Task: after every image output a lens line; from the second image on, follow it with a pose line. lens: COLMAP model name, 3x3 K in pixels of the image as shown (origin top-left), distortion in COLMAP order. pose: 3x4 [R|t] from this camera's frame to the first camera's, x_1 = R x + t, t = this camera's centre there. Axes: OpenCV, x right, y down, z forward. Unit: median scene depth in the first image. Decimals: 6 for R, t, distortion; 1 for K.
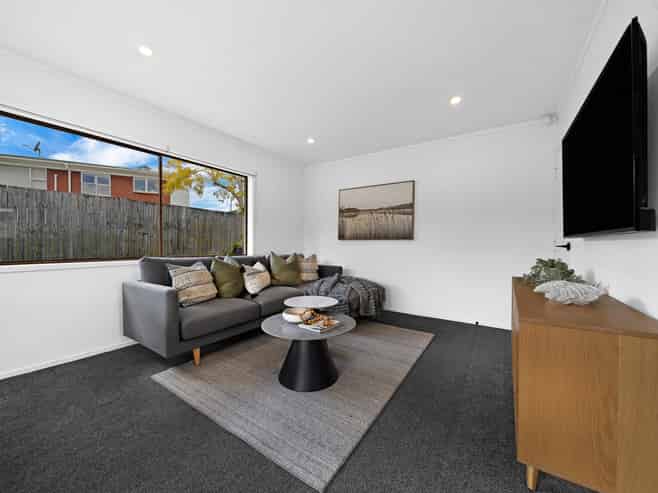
lens RADIAL K [[262.7, 0, 329.0], [0, 262.7, 246.5], [0, 0, 1]] dist [0.000014, 0.000041]
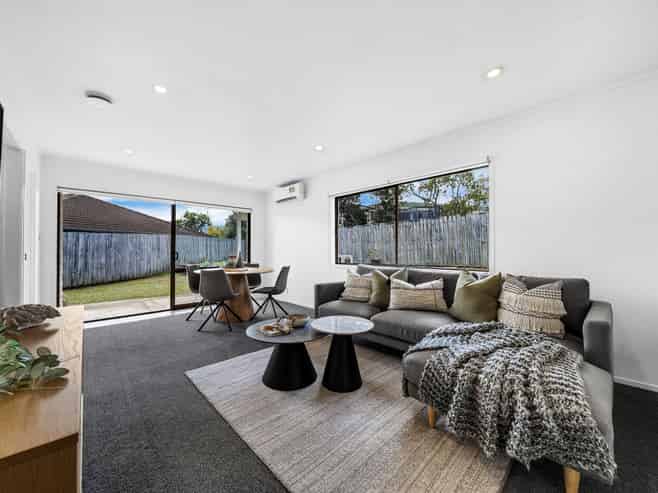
lens RADIAL K [[262.7, 0, 329.0], [0, 262.7, 246.5], [0, 0, 1]] dist [0.000014, 0.000041]
pose [[-0.207741, -0.009124, -0.978141, 0.384872], [-0.005818, 0.999950, -0.008092, -0.021574], [0.978167, 0.004010, -0.207784, 0.542799]]
